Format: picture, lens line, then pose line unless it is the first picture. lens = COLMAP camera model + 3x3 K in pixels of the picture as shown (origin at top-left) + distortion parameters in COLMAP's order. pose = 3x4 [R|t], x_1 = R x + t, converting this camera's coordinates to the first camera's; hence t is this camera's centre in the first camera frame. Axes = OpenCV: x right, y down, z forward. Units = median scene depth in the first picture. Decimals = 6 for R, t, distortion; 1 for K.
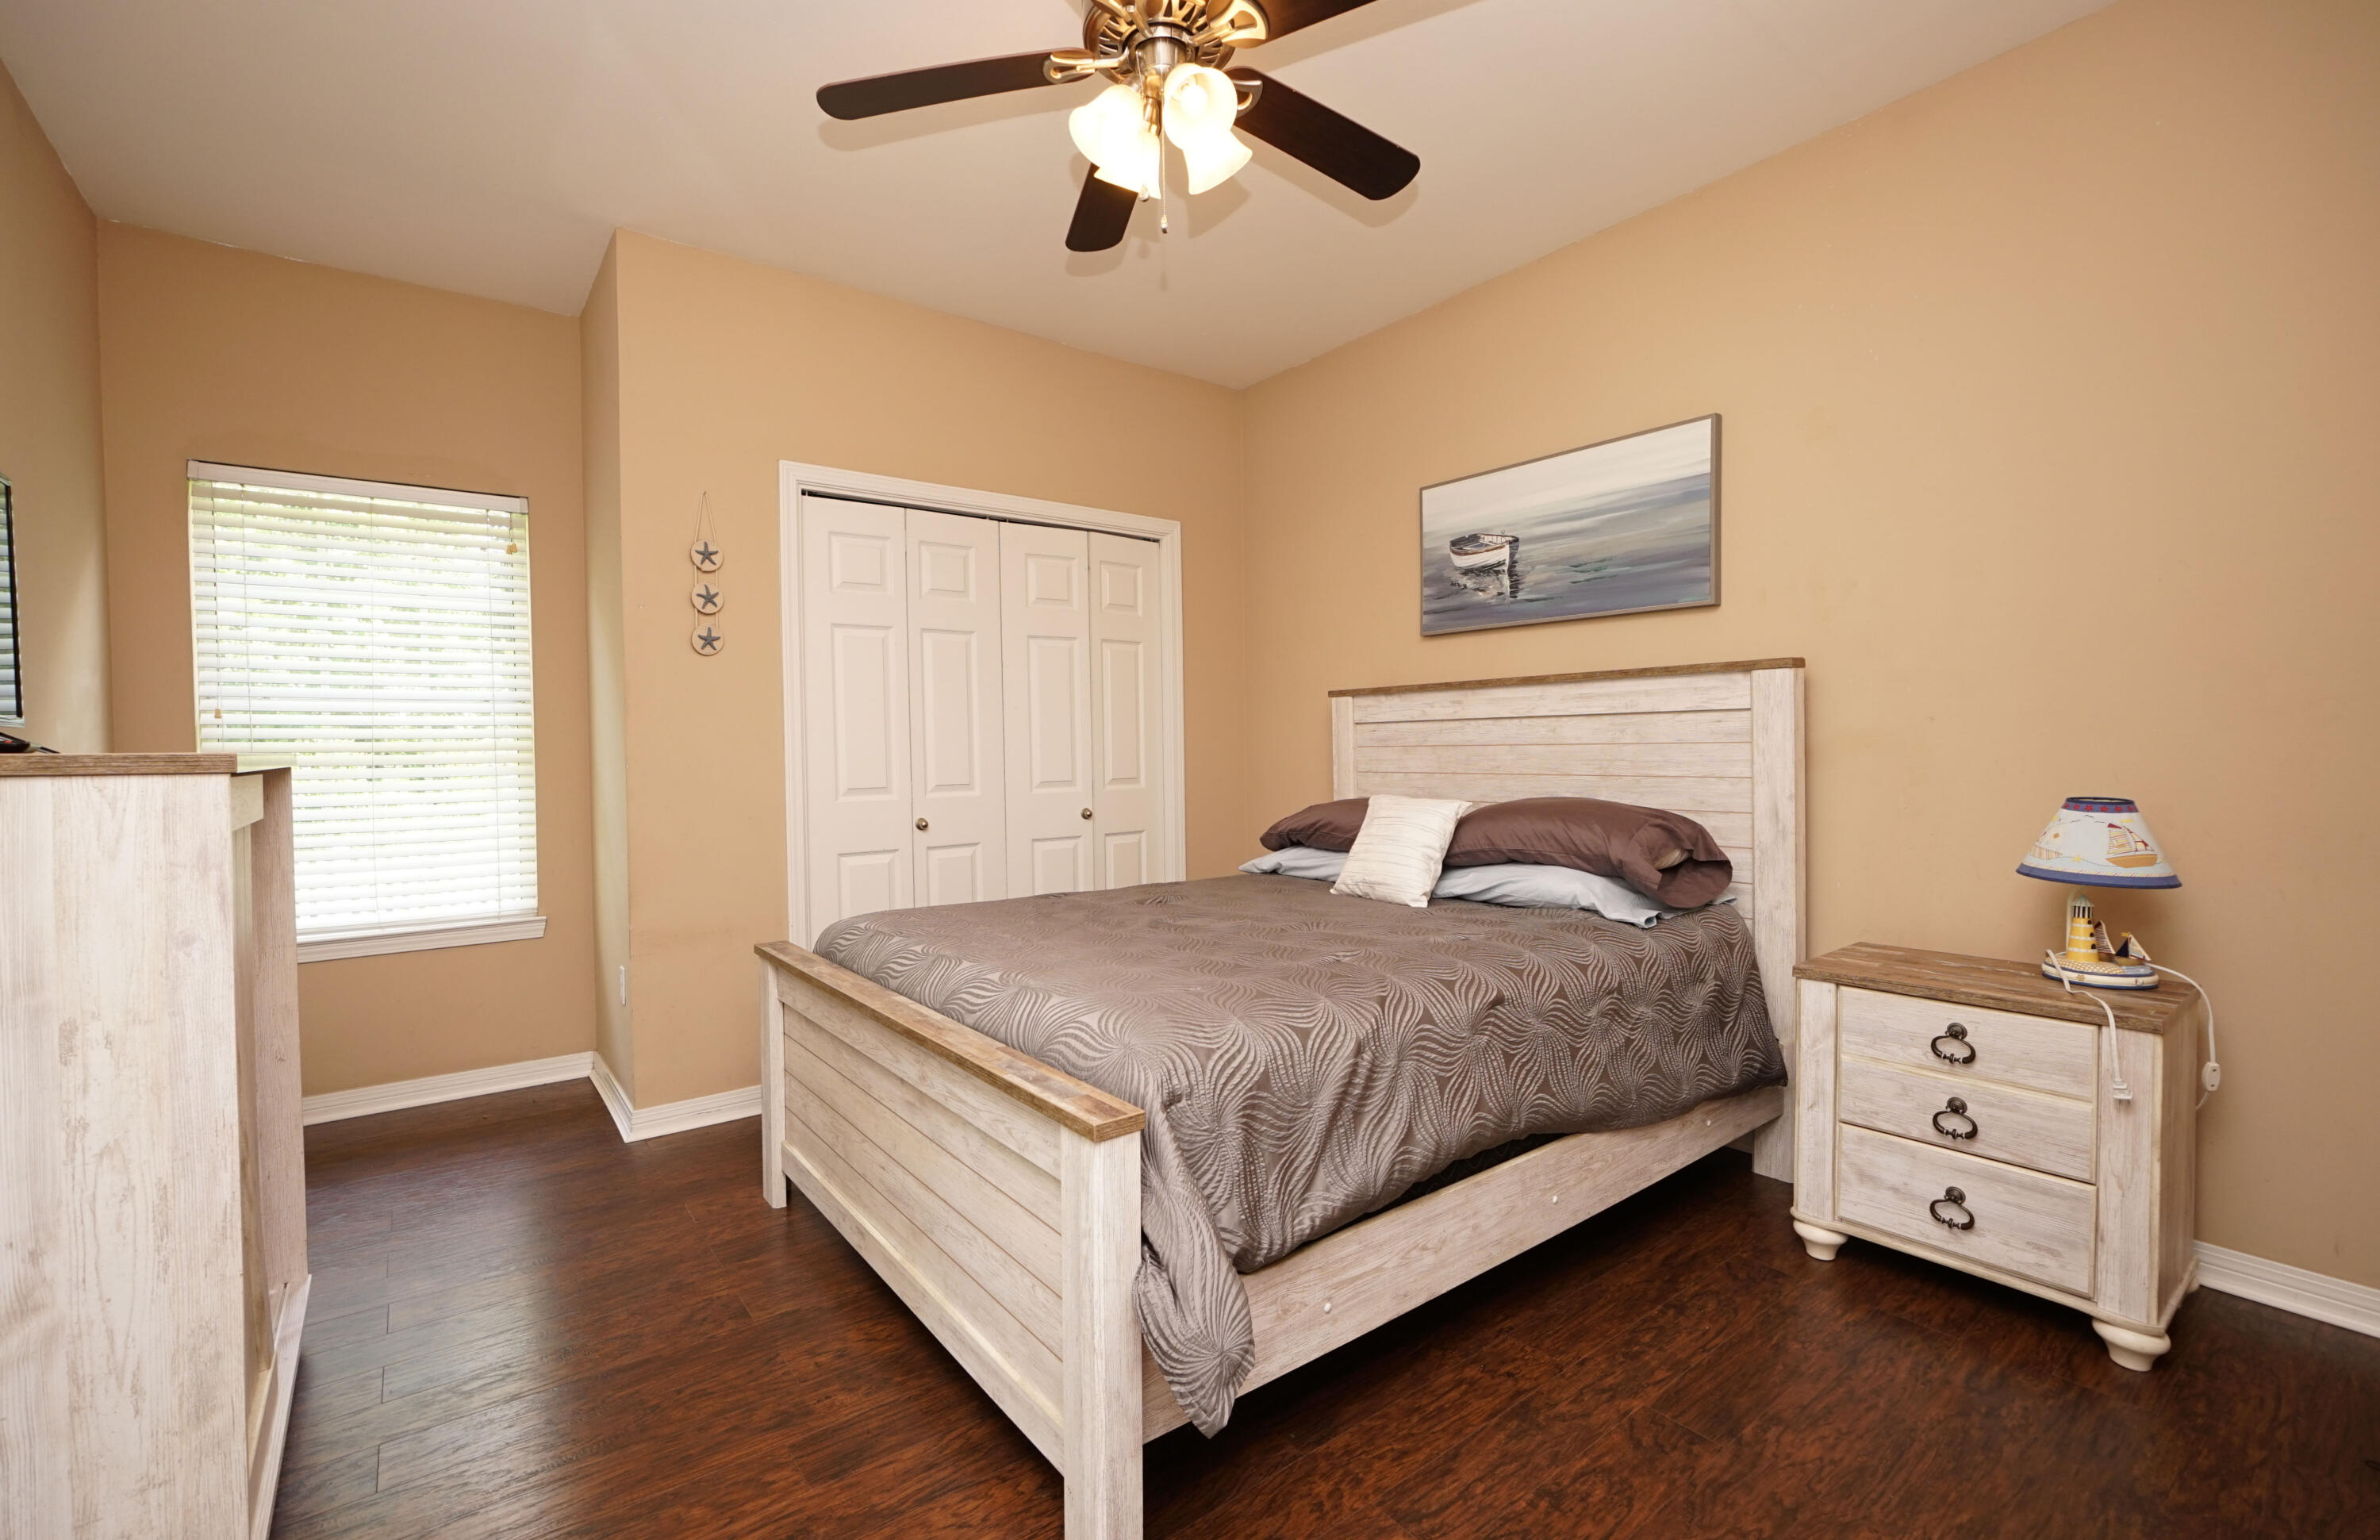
lens RADIAL K [[1017.0, 0, 1181.4], [0, 1017.0, 755.0], [0, 0, 1]] dist [-0.013709, 0.000034]
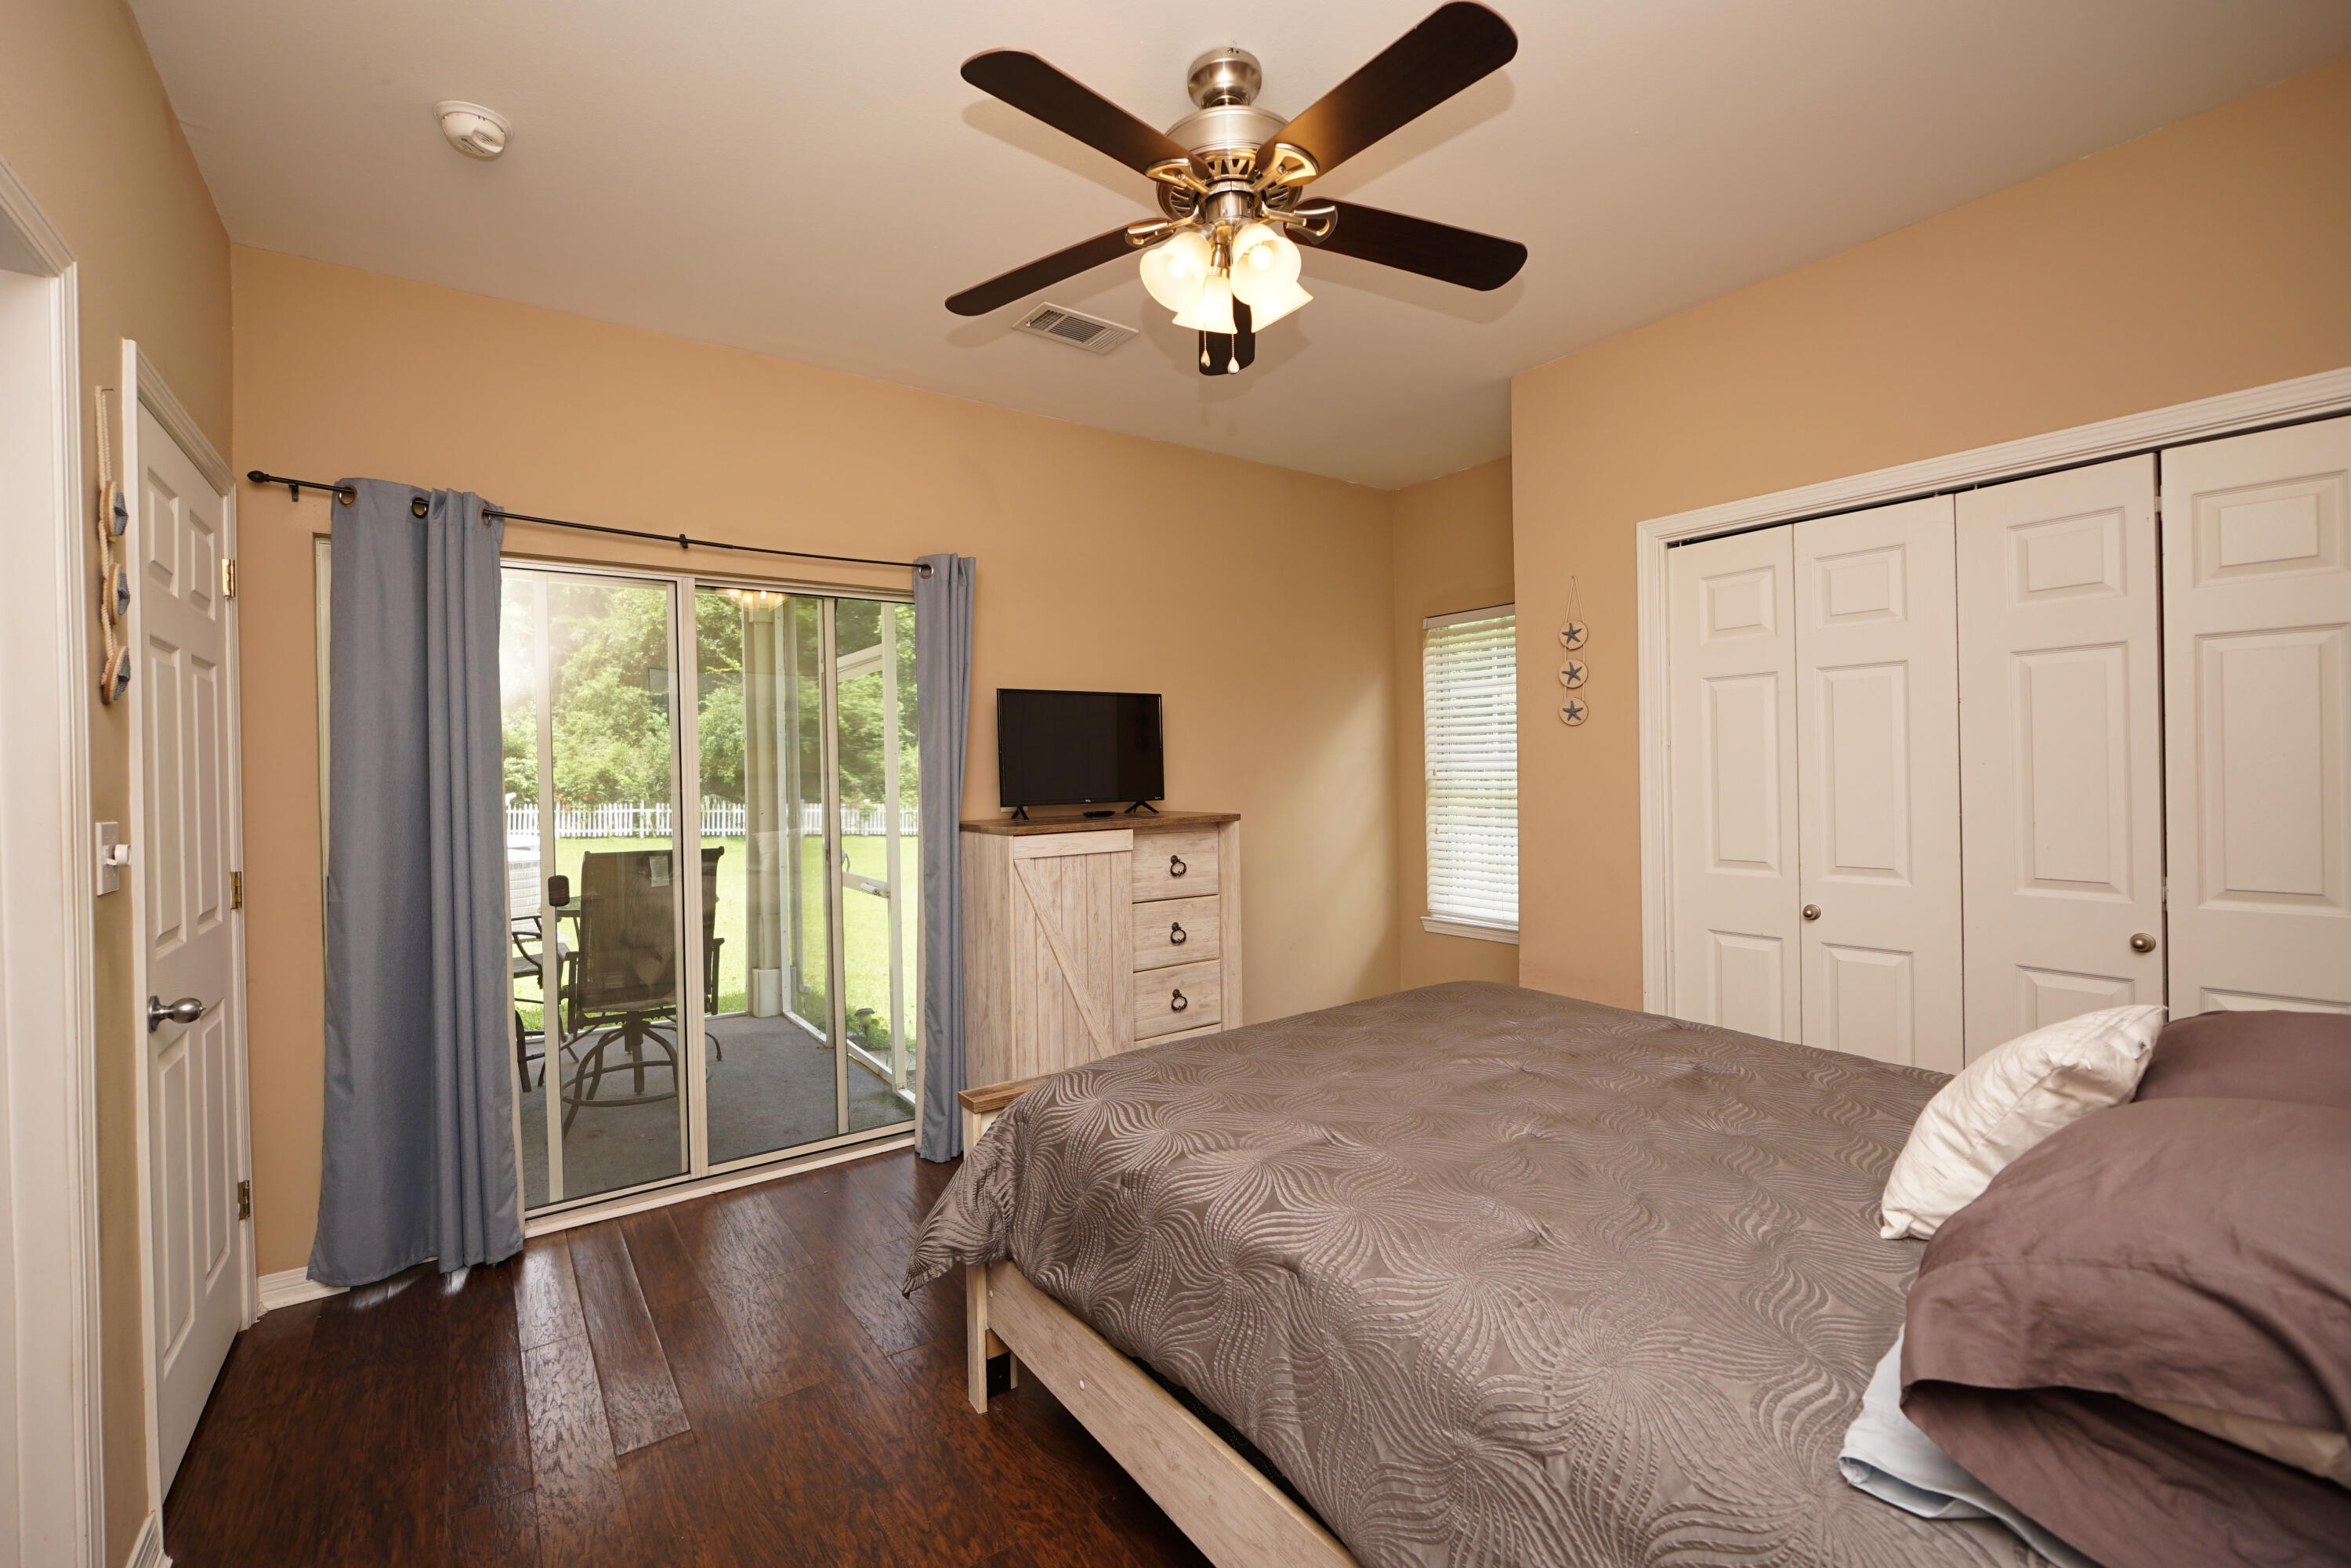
lens RADIAL K [[971.5, 0, 1150.2], [0, 971.5, 775.8], [0, 0, 1]] dist [-0.014707, 0.000728]
pose [[-0.032721, -0.002462, -0.999461, 0.593695], [-0.012533, 0.999919, -0.002053, -0.036548], [0.999386, 0.012460, -0.032749, 0.579443]]
